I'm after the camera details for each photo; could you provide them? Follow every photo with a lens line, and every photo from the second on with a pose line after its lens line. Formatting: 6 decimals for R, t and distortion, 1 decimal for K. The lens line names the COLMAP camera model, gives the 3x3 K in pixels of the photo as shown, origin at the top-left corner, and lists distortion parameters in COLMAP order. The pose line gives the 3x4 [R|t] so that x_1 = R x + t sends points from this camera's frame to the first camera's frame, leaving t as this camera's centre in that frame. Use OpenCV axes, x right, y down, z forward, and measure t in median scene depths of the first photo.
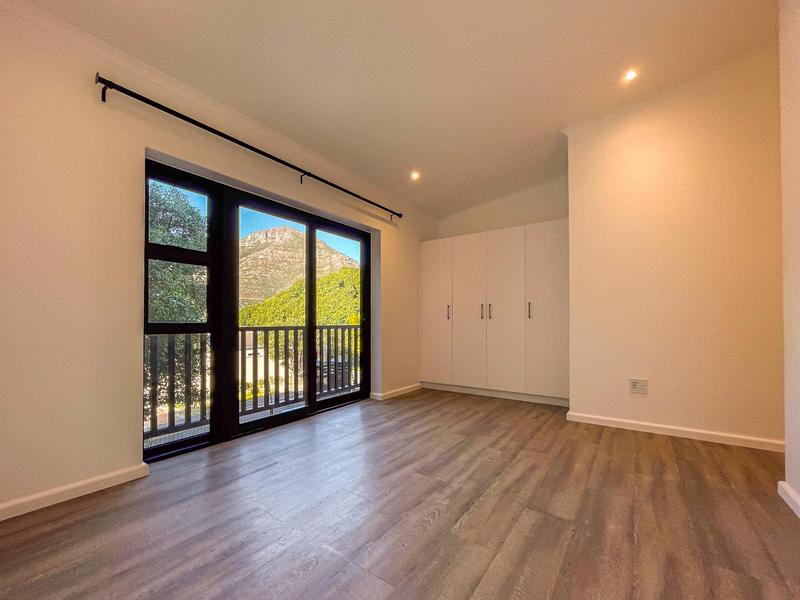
lens RADIAL K [[331.1, 0, 413.8], [0, 331.1, 312.7], [0, 0, 1]] dist [-0.005864, 0.001333]
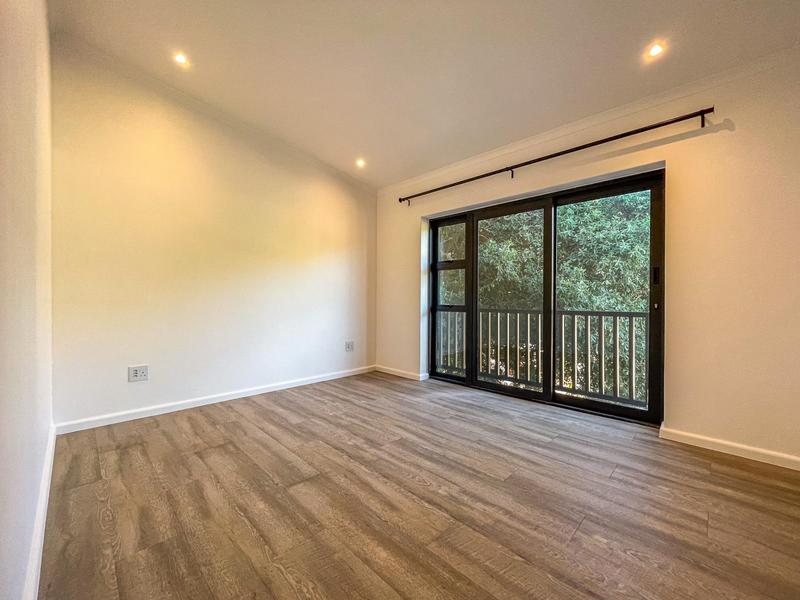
lens RADIAL K [[331.1, 0, 401.2], [0, 331.1, 299.6], [0, 0, 1]] dist [-0.005864, 0.001333]
pose [[-0.188498, 0.006026, -0.982055, 1.114865], [0.020319, 0.999791, 0.002235, -0.010287], [0.981863, -0.019533, -0.188581, 1.184910]]
